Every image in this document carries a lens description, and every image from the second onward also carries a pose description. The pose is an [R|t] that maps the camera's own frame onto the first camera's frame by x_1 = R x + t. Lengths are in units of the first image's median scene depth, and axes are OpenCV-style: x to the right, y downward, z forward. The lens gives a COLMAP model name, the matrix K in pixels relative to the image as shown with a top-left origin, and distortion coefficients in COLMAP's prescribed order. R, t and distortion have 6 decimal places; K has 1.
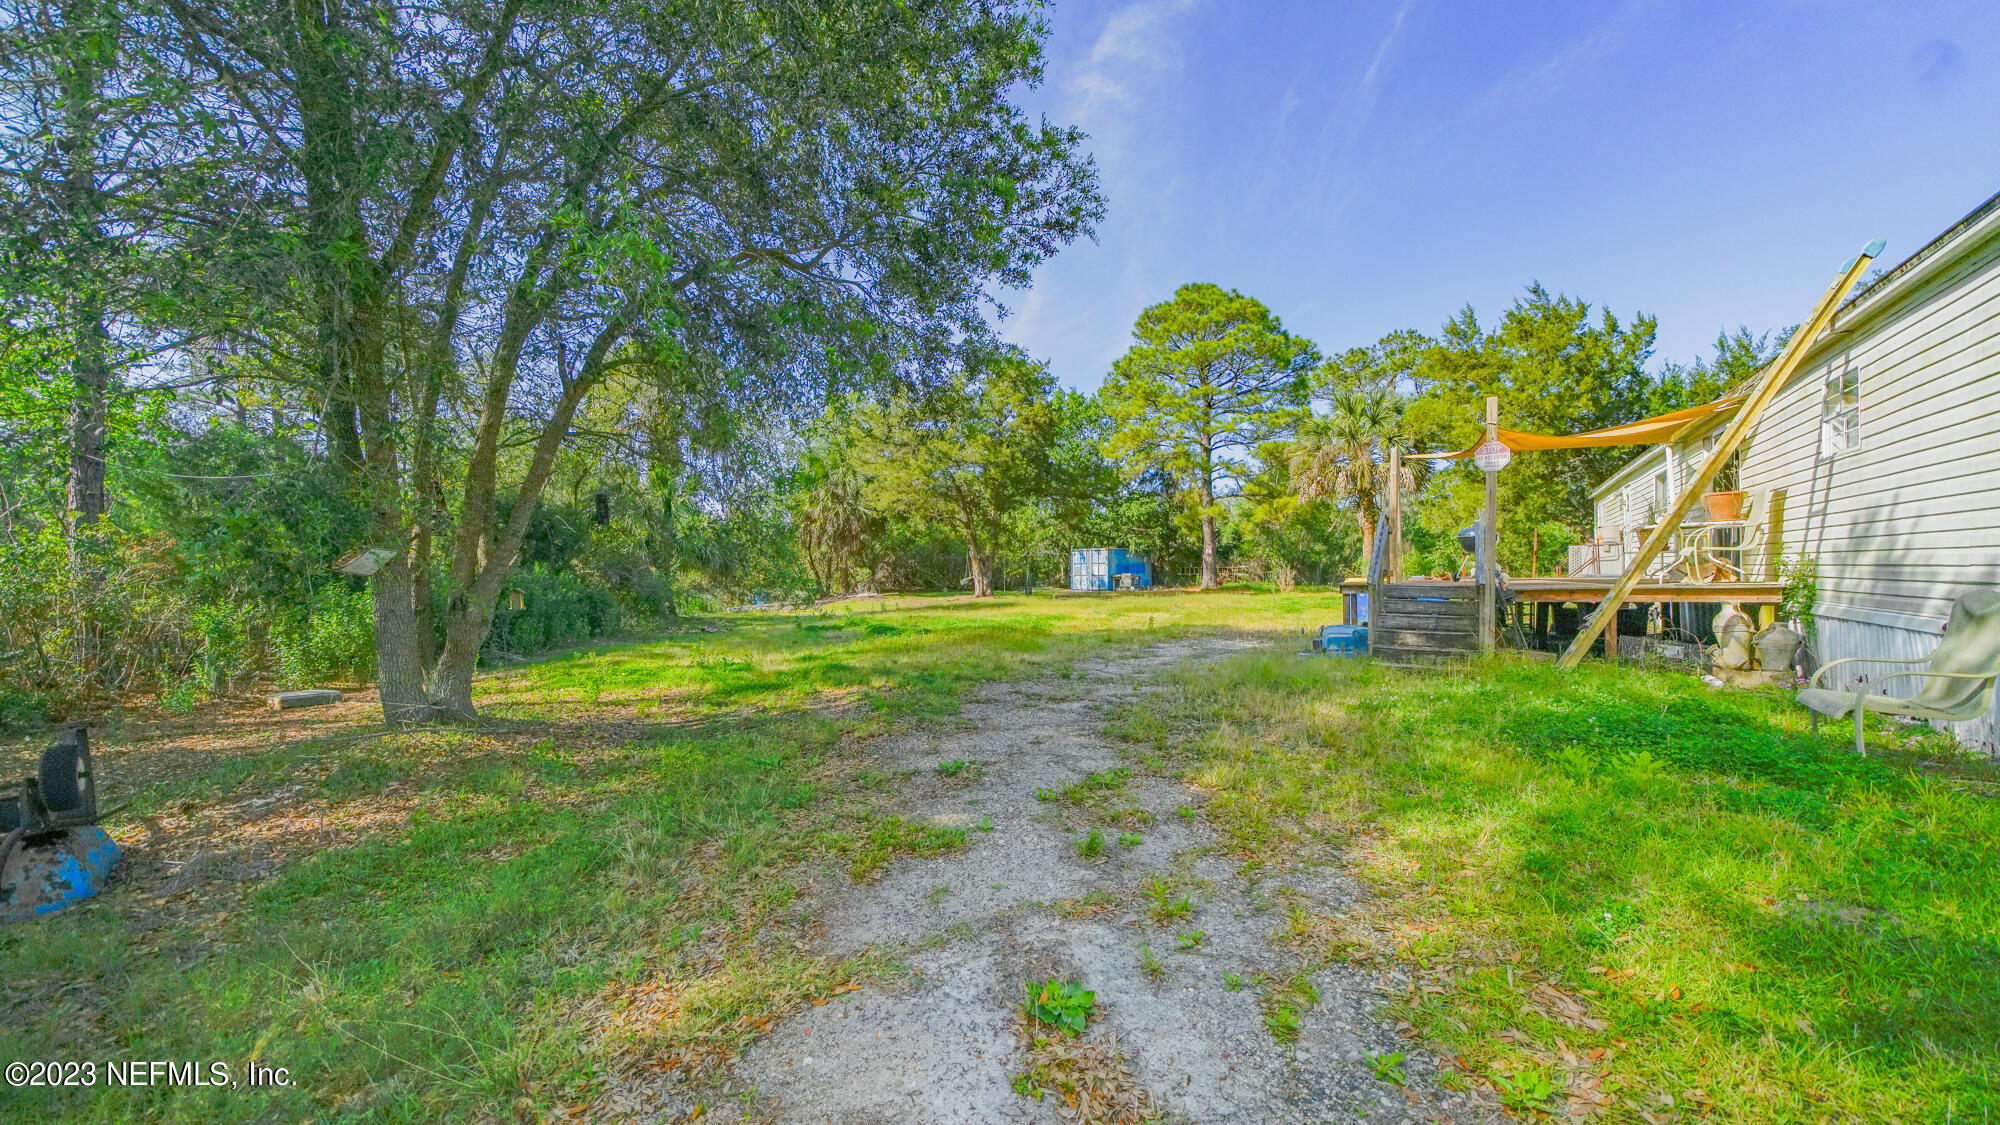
lens RADIAL K [[683.0, 0, 1002.3], [0, 683.0, 566.6], [0, 0, 1]] dist [-0.000624, -0.000054]
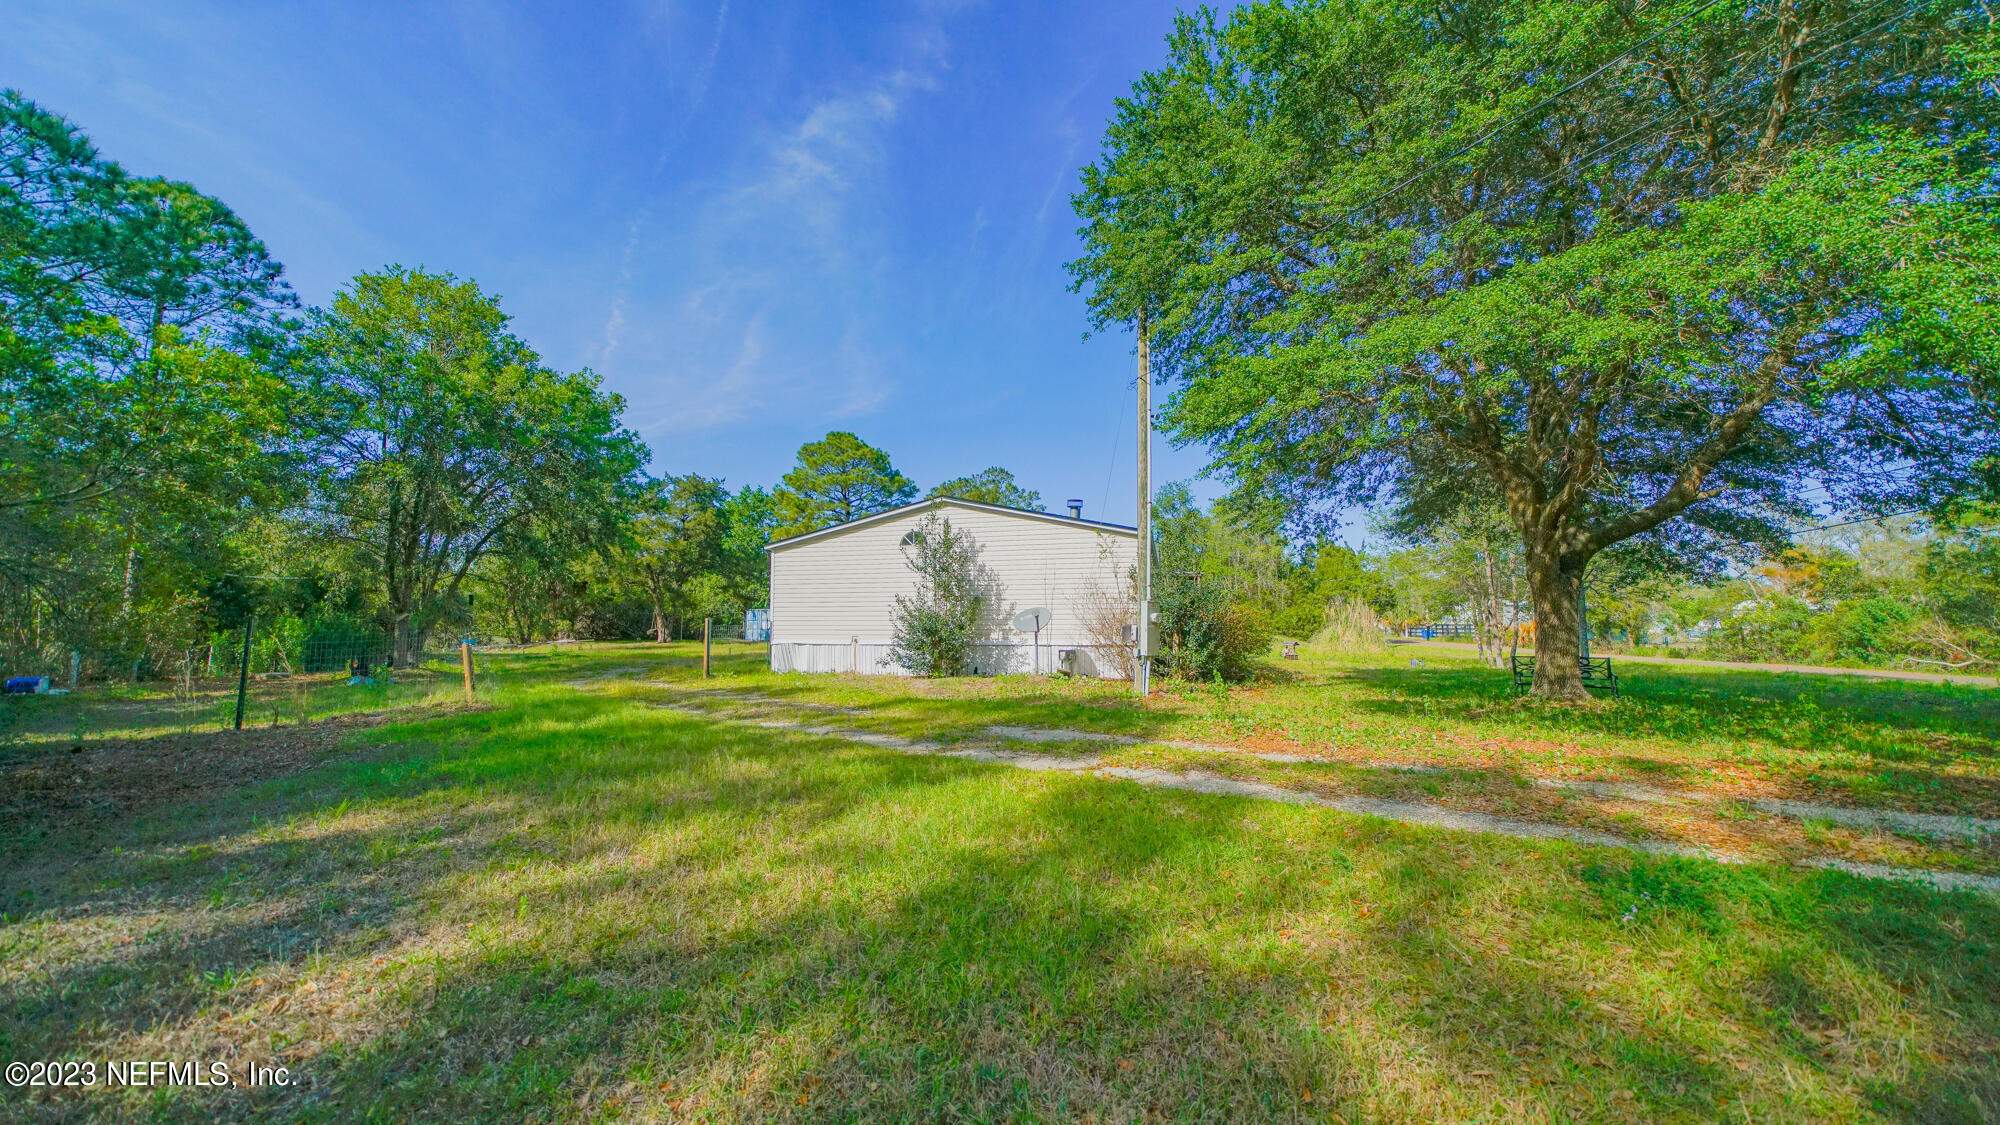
lens RADIAL K [[683.0, 0, 994.7], [0, 683.0, 560.9], [0, 0, 1]] dist [-0.000624, -0.000054]
pose [[0.932743, 0.050344, 0.357011, 0.082005], [-0.017672, 0.995397, -0.094195, -0.002331], [-0.360110, 0.081551, 0.929339, -0.463527]]
